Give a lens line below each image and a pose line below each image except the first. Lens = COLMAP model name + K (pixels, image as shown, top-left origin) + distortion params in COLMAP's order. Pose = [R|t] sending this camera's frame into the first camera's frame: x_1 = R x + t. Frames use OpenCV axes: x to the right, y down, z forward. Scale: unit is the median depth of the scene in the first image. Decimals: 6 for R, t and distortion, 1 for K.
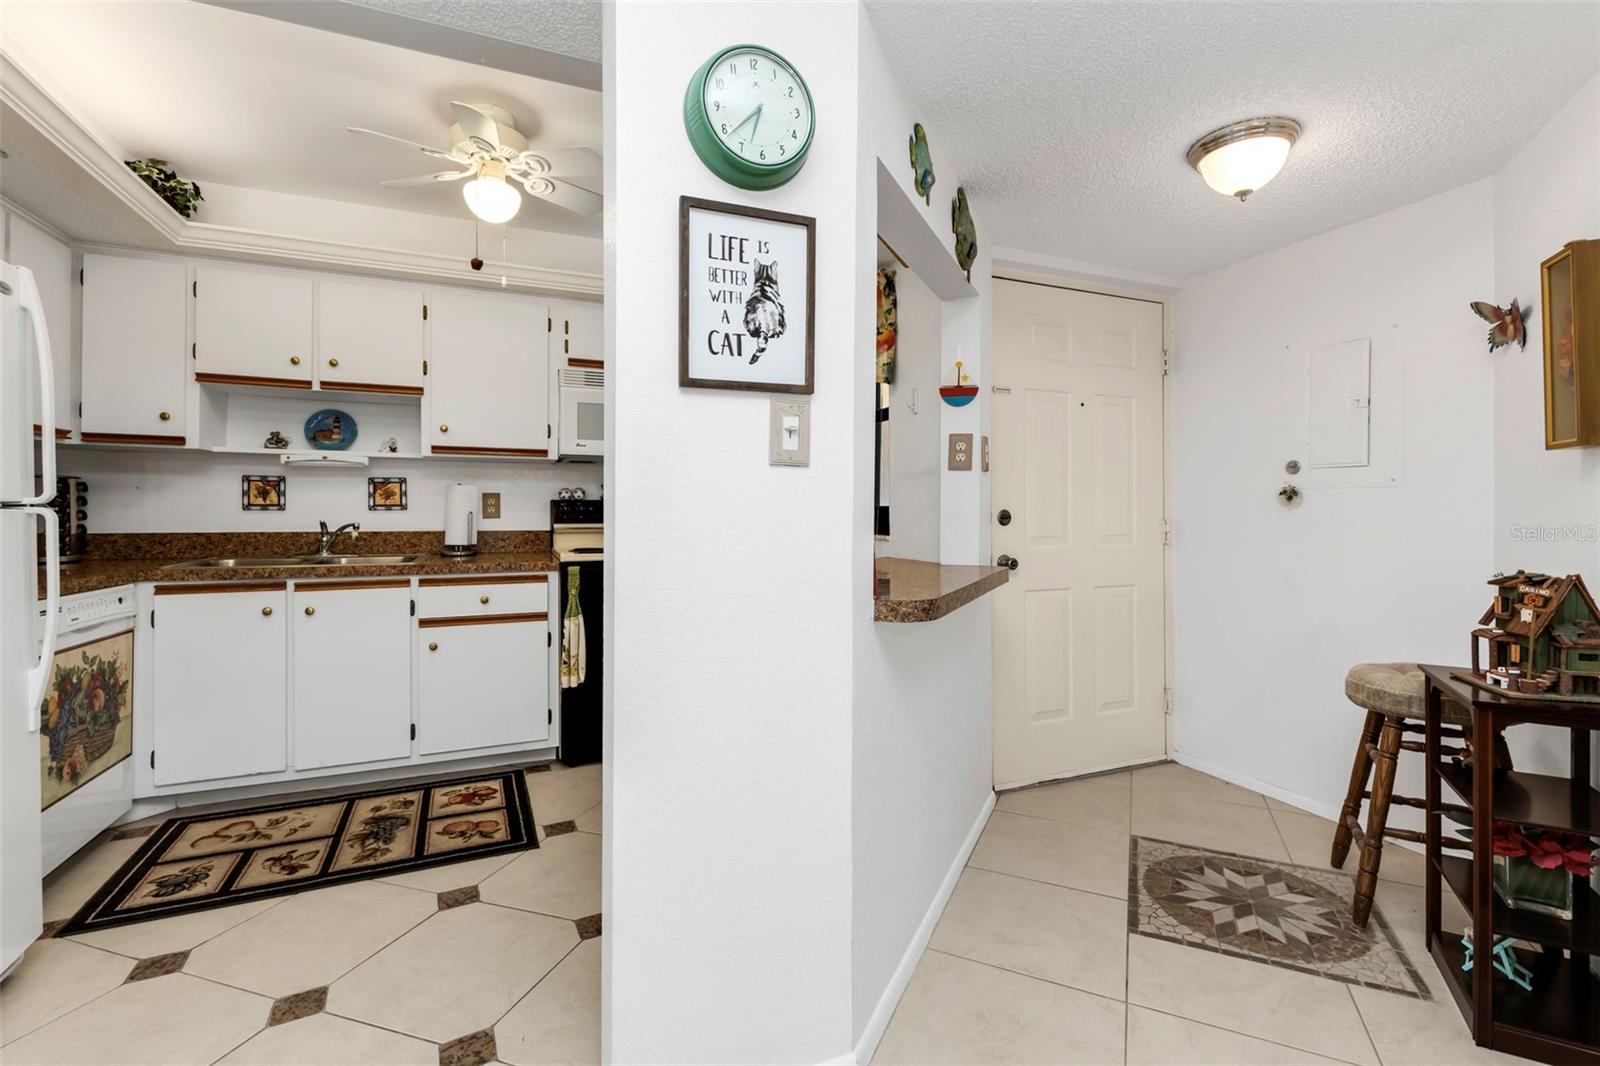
lens RADIAL K [[751.3, 0, 839.1], [0, 751.3, 510.8], [0, 0, 1]] dist [0.009862, -0.001646]
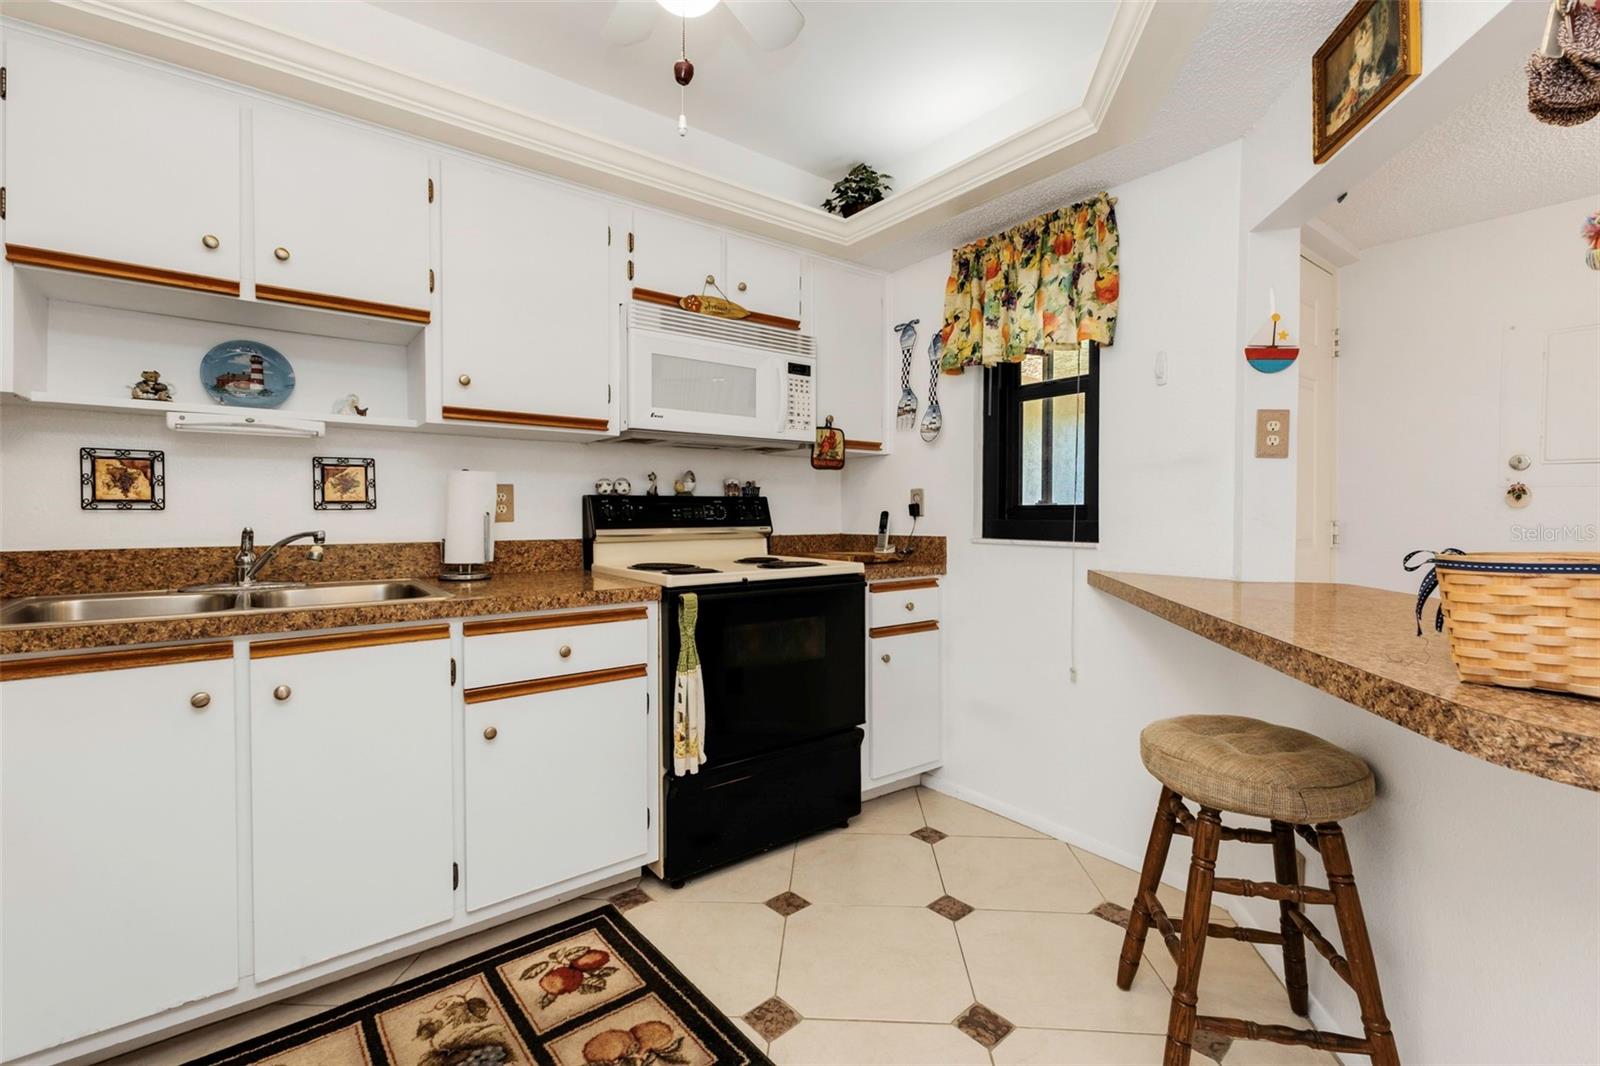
lens RADIAL K [[737.8, 0, 823.0], [0, 737.8, 523.2], [0, 0, 1]] dist [0.007512, -0.000039]
pose [[0.967503, -0.004592, 0.252820, -0.428264], [0.000174, 0.999847, 0.017496, -0.000434], [-0.252861, -0.016883, 0.967355, 0.355353]]
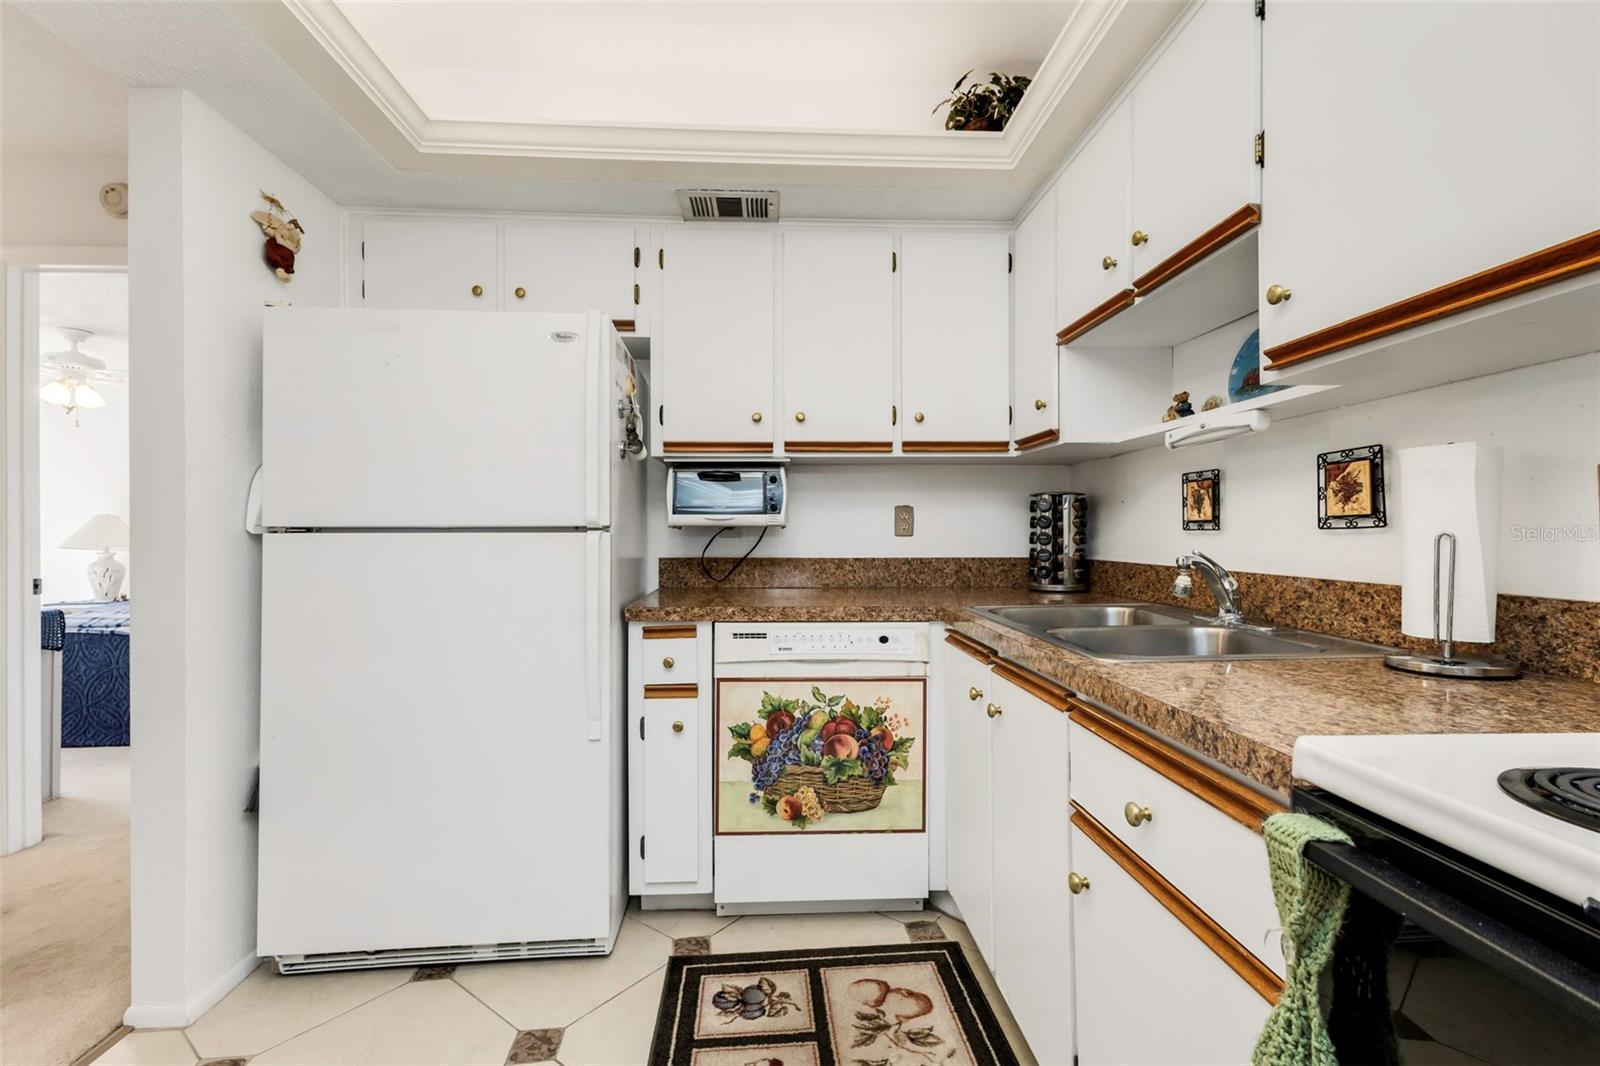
lens RADIAL K [[720.6, 0, 810.3], [0, 720.6, 530.0], [0, 0, 1]] dist [0.009277, -0.000225]
pose [[-0.382289, -0.003421, -0.924036, -0.144343], [0.005180, 0.999969, -0.005846, 0.000830], [0.924028, -0.007022, -0.382260, 1.014887]]
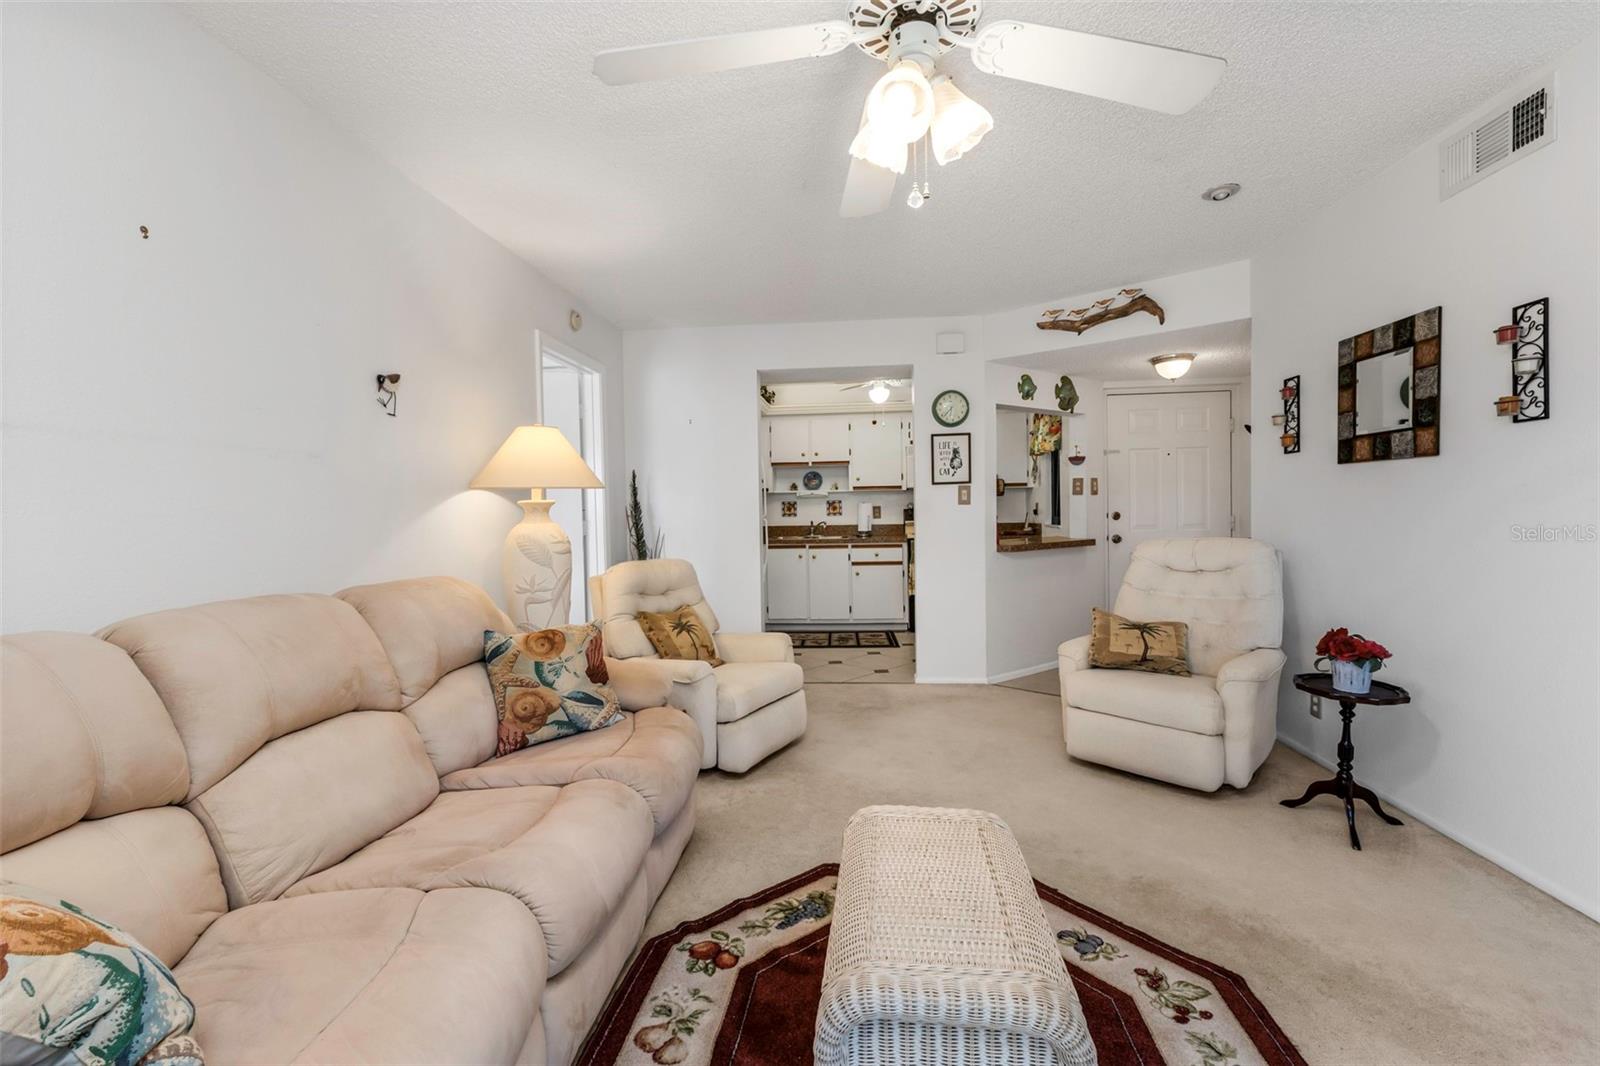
lens RADIAL K [[846.5, 0, 800.0], [0, 846.5, 533.0], [0, 0, 1]] dist [0.000479, -0.000098]
pose [[0.877882, -0.002810, -0.478869, 0.574509], [0.020431, 0.999292, 0.031592, -0.034406], [0.478441, -0.037518, 0.877318, -1.409451]]
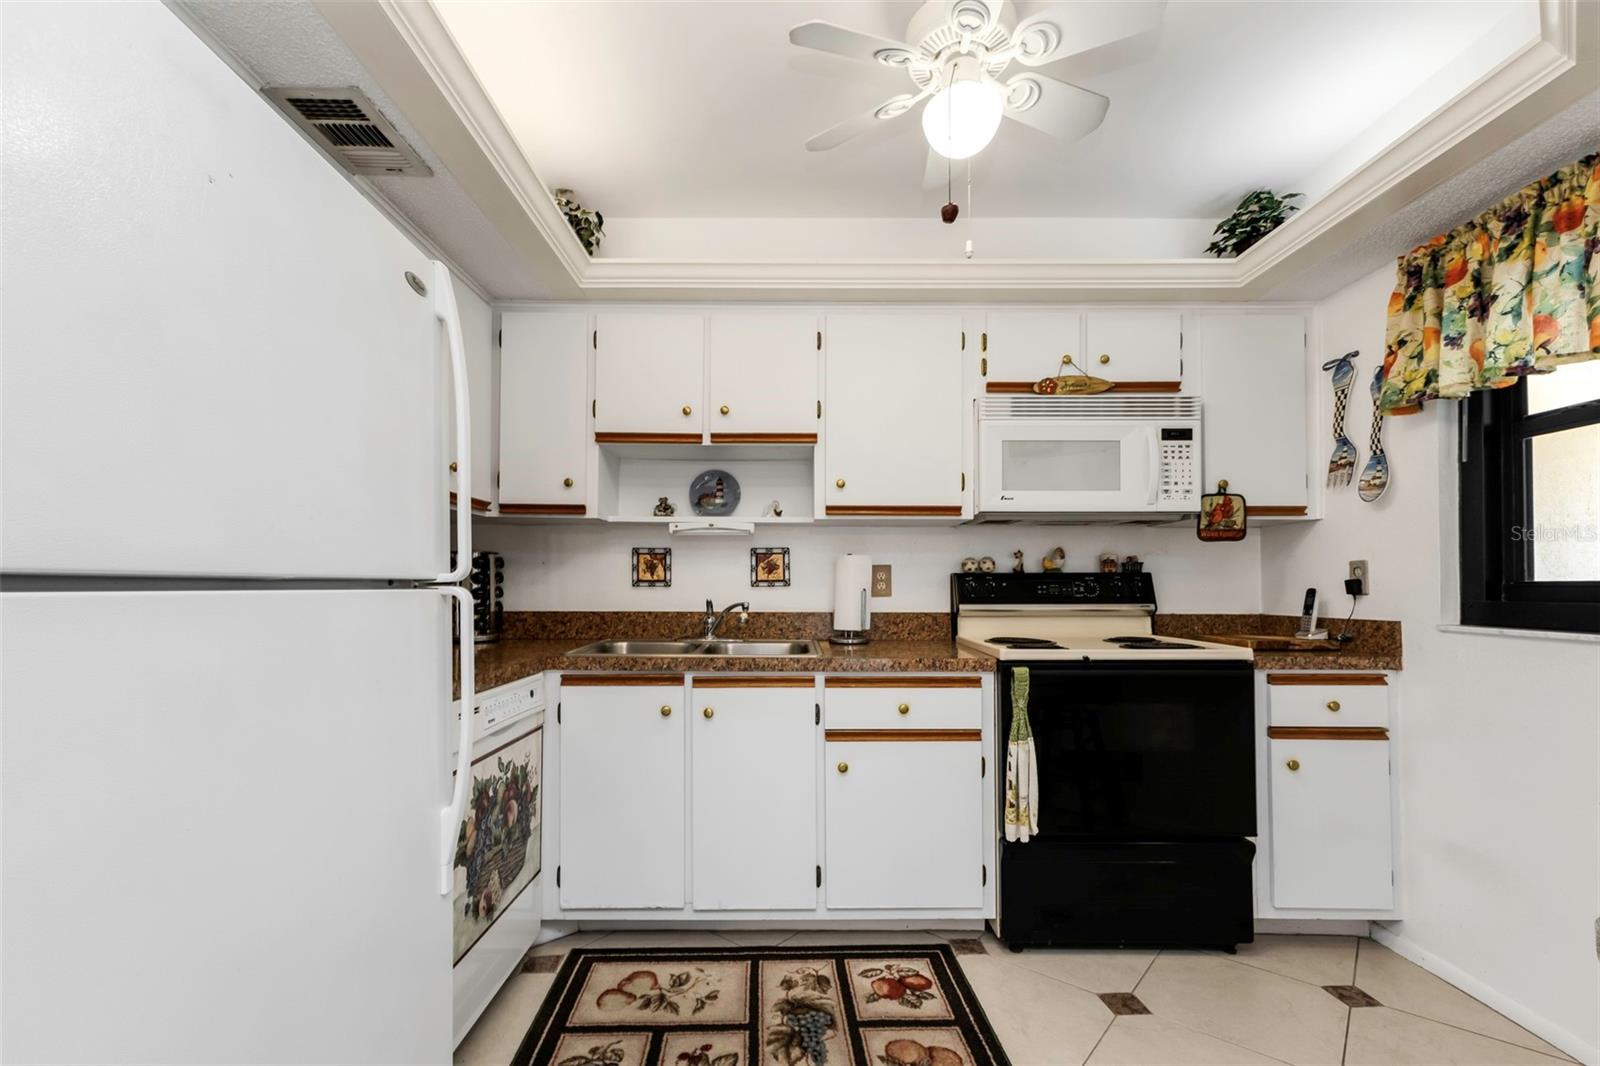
lens RADIAL K [[738.7, 0, 769.3], [0, 738.7, 570.3], [0, 0, 1]] dist [0.003268, -0.000098]
pose [[0.905981, -0.007598, -0.423249, -0.289913], [-0.000079, 0.999836, -0.018119, -0.004525], [0.423318, 0.016449, 0.905832, 0.292758]]
